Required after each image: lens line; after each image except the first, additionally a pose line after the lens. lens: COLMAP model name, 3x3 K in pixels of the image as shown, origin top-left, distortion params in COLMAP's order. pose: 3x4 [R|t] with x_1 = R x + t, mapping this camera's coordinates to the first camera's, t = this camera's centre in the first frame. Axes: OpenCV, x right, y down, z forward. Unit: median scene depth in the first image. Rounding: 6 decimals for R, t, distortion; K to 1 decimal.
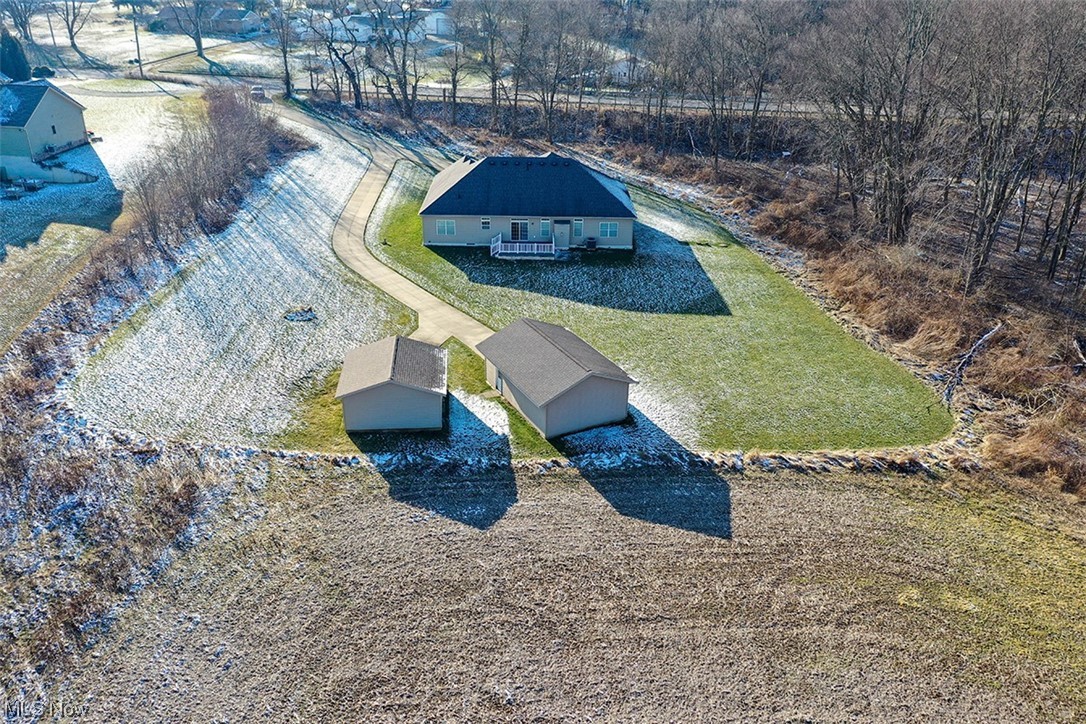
lens RADIAL K [[860.5, 0, 548.4], [0, 860.5, 363.4], [0, 0, 1]] dist [0.001877, 0.008693]
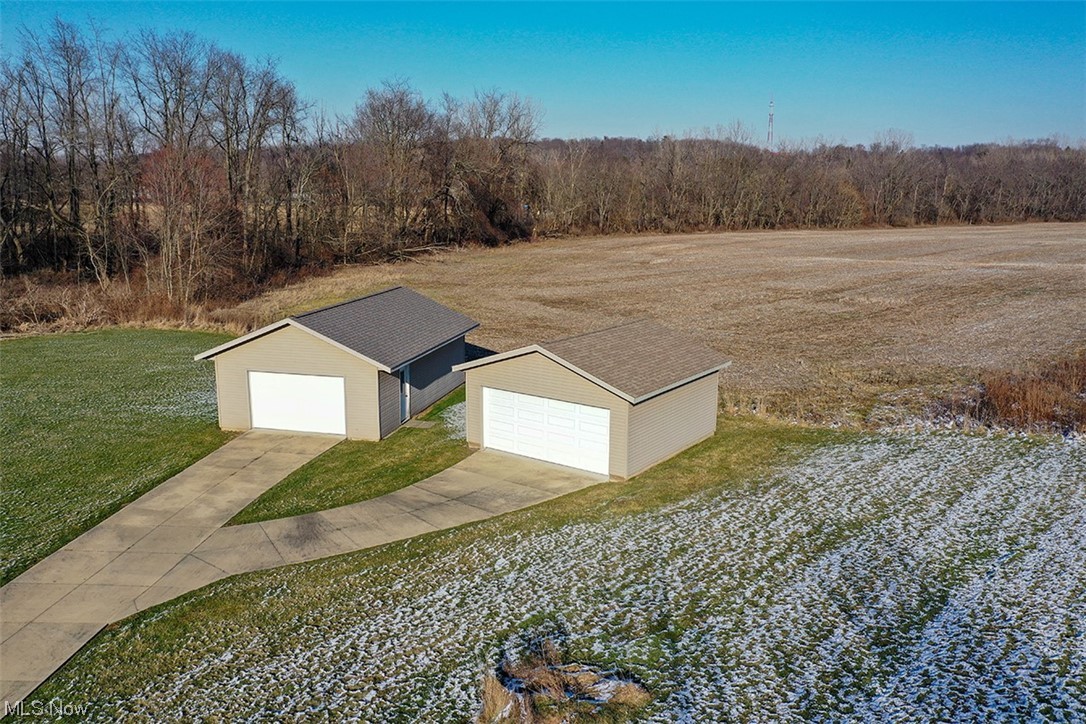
lens RADIAL K [[860.5, 0, 539.6], [0, 860.5, 362.2], [0, 0, 1]] dist [0.001877, 0.008693]
pose [[-0.747246, -0.158061, 0.645477, -0.321794], [0.274592, 0.811068, 0.516496, -0.174481], [-0.605164, 0.563192, -0.562665, 0.870352]]
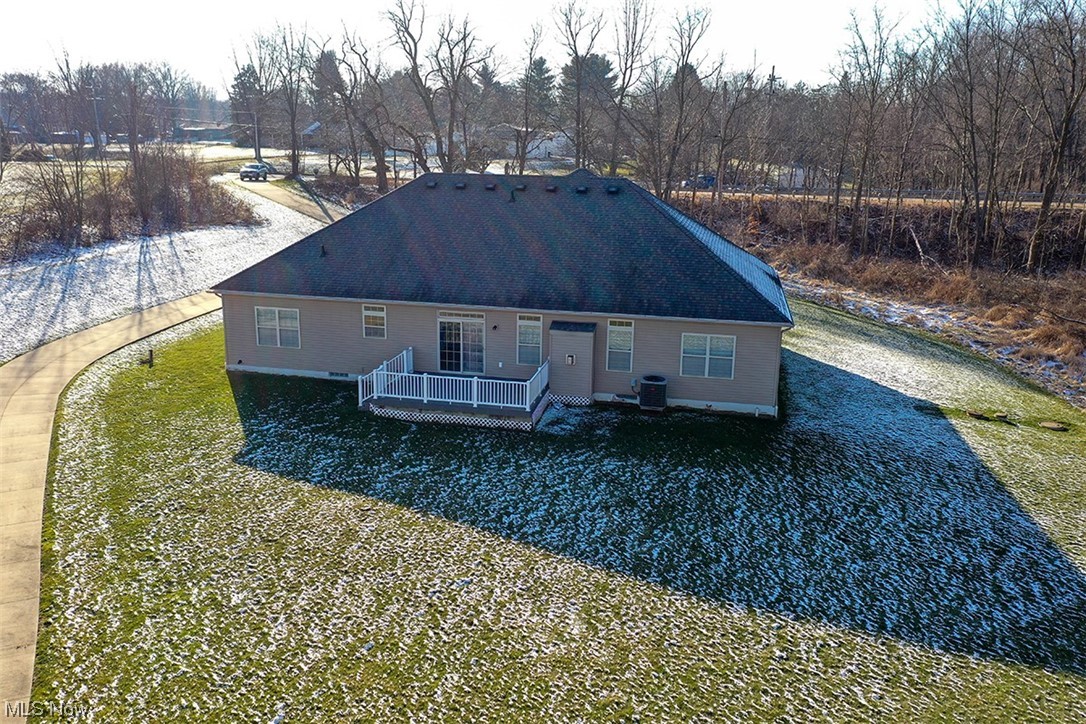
lens RADIAL K [[860.5, 0, 545.9], [0, 860.5, 360.5], [0, 0, 1]] dist [0.001877, 0.008693]
pose [[0.976375, 0.053936, -0.209244, 0.079997], [-0.096547, 0.975205, -0.199133, -0.079147], [0.193316, 0.214630, 0.957373, 0.663853]]
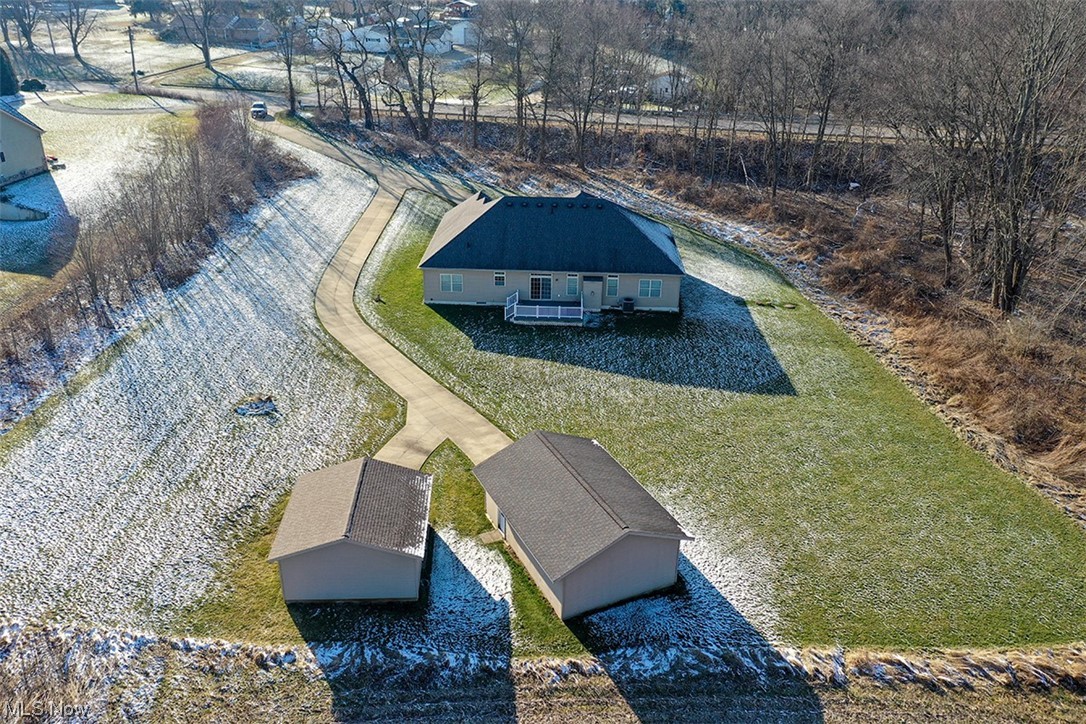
lens RADIAL K [[860.5, 0, 547.0], [0, 860.5, 361.1], [0, 0, 1]] dist [0.001877, 0.008693]
pose [[0.999102, 0.017837, -0.038419, 0.005107], [-0.018260, 0.999776, -0.010673, -0.076656], [0.038220, 0.011365, 0.999205, 0.184372]]
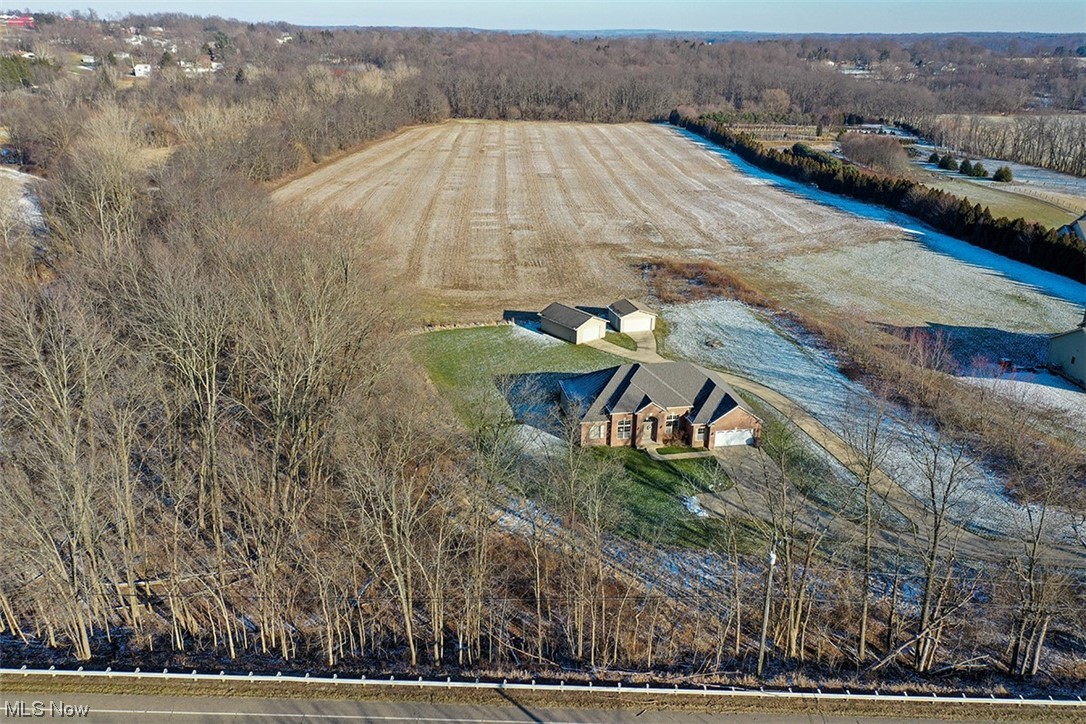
lens RADIAL K [[860.5, 0, 545.5], [0, 860.5, 363.0], [0, 0, 1]] dist [0.001877, 0.008693]
pose [[-0.983371, 0.032368, -0.178701, 0.356244], [-0.108891, 0.682402, 0.722821, -1.136939], [0.145342, 0.730261, -0.667529, 1.857160]]
